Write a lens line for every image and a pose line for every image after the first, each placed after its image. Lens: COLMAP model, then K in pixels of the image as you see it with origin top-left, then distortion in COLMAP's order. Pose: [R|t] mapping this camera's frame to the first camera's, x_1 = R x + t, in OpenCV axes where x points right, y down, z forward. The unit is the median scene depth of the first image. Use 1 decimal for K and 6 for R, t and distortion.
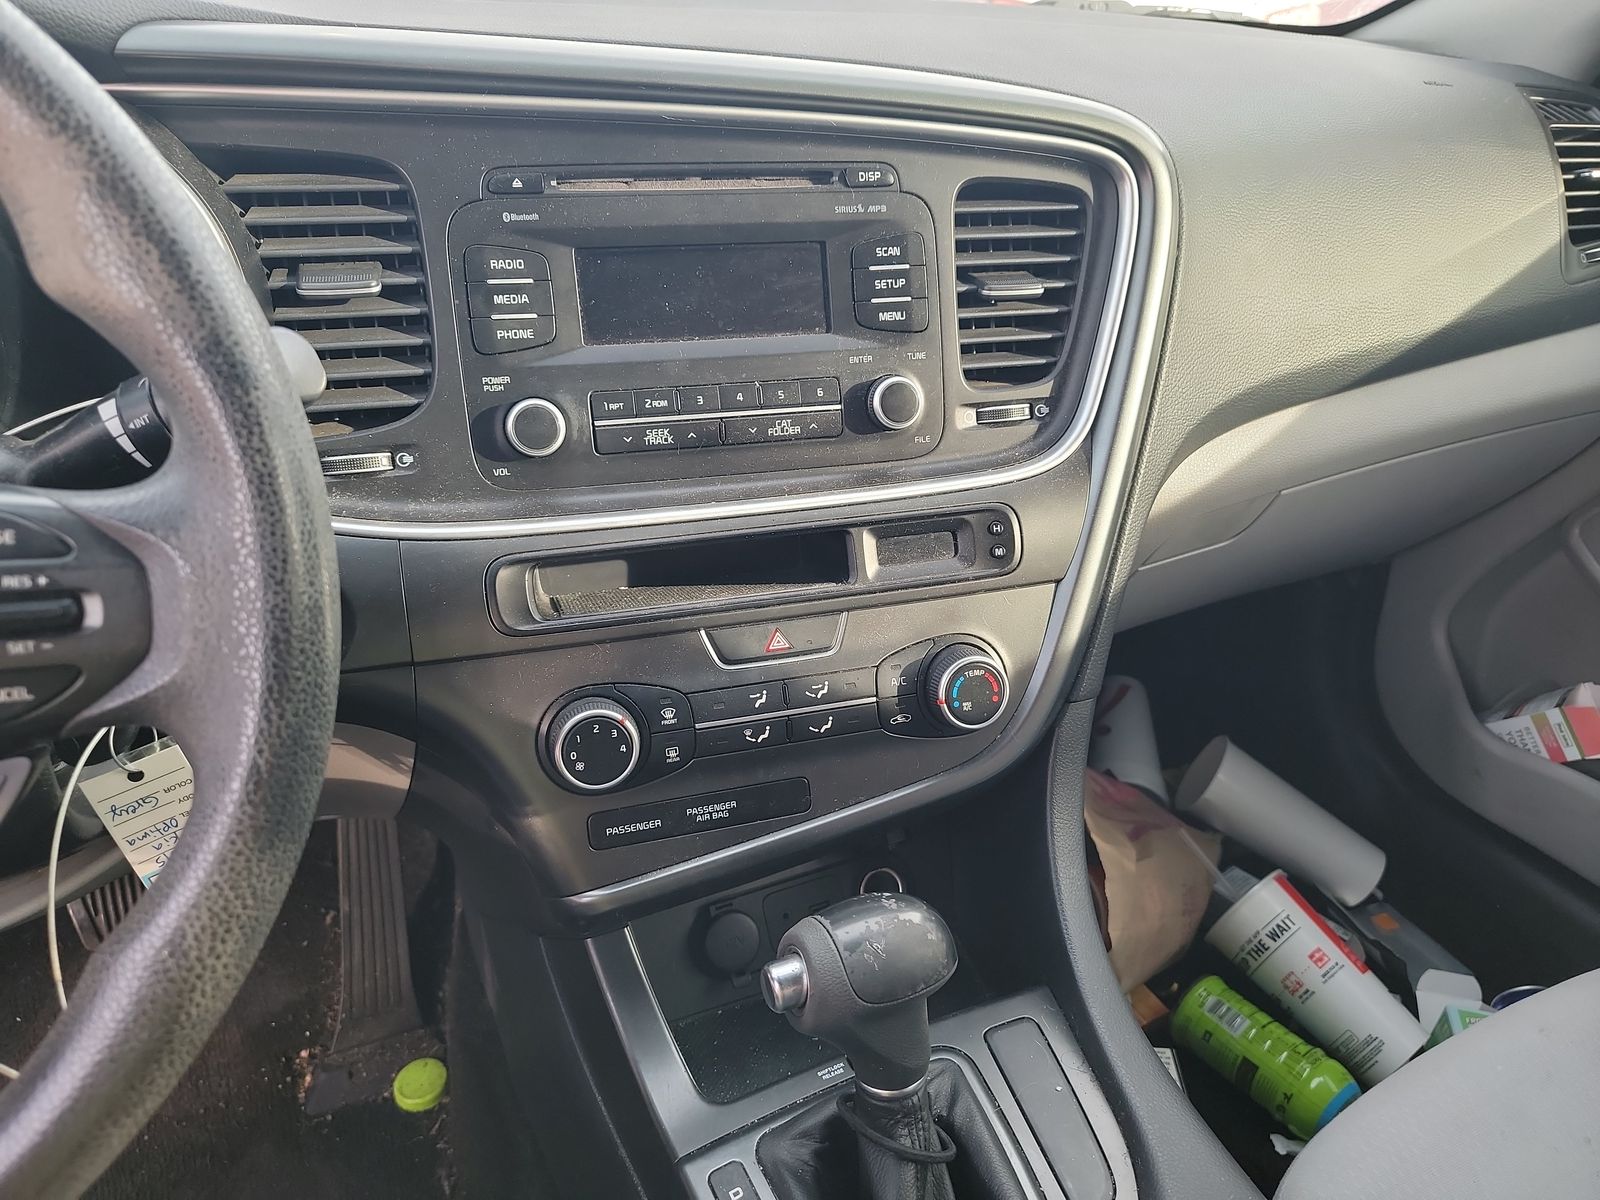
lens RADIAL K [[1133.1, 0, 800.0], [0, 1133.1, 600.0], [0, 0, 1]] dist [0.101477, -0.174620]
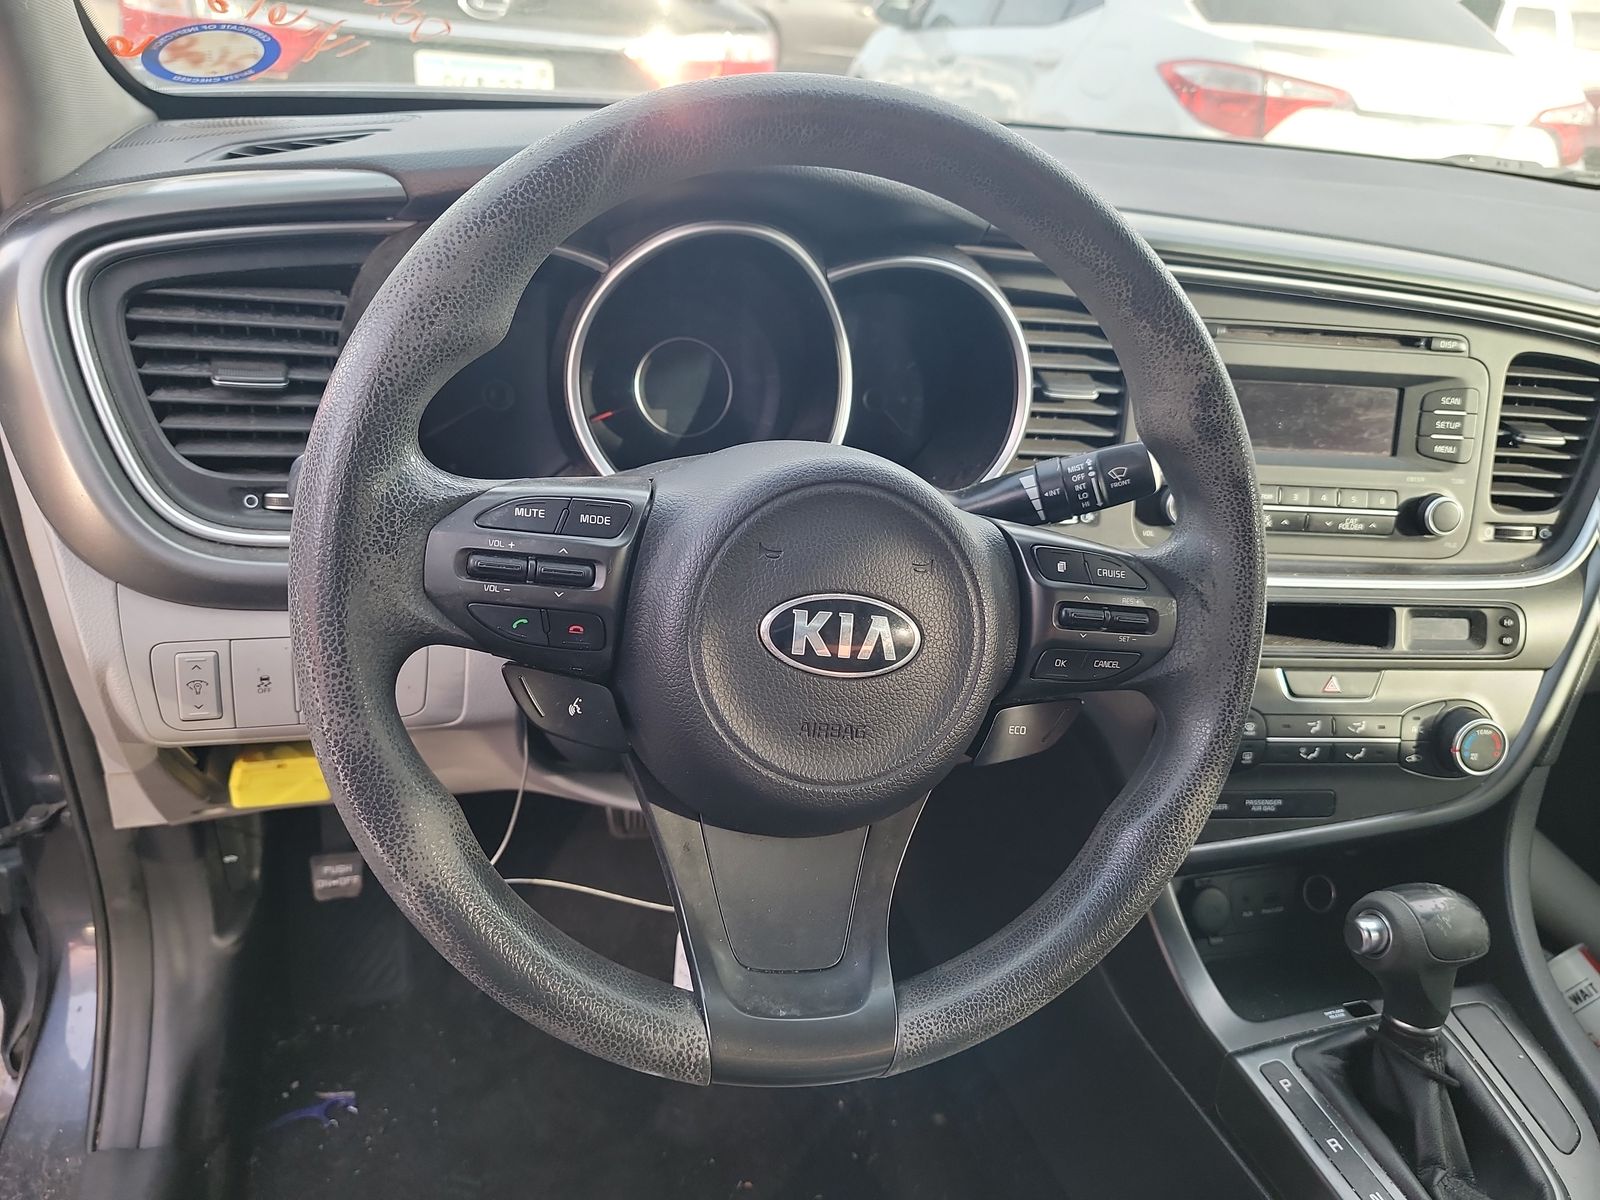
lens RADIAL K [[1128.4, 0, 800.0], [0, 1128.4, 600.0], [0, 0, 1]] dist [0.065297, -0.054253]
pose [[0.984948, 0.137426, -0.104842, -0.486352], [-0.138903, 0.990282, -0.006885, 0.032010], [0.102877, 0.021344, 0.994465, -0.371745]]
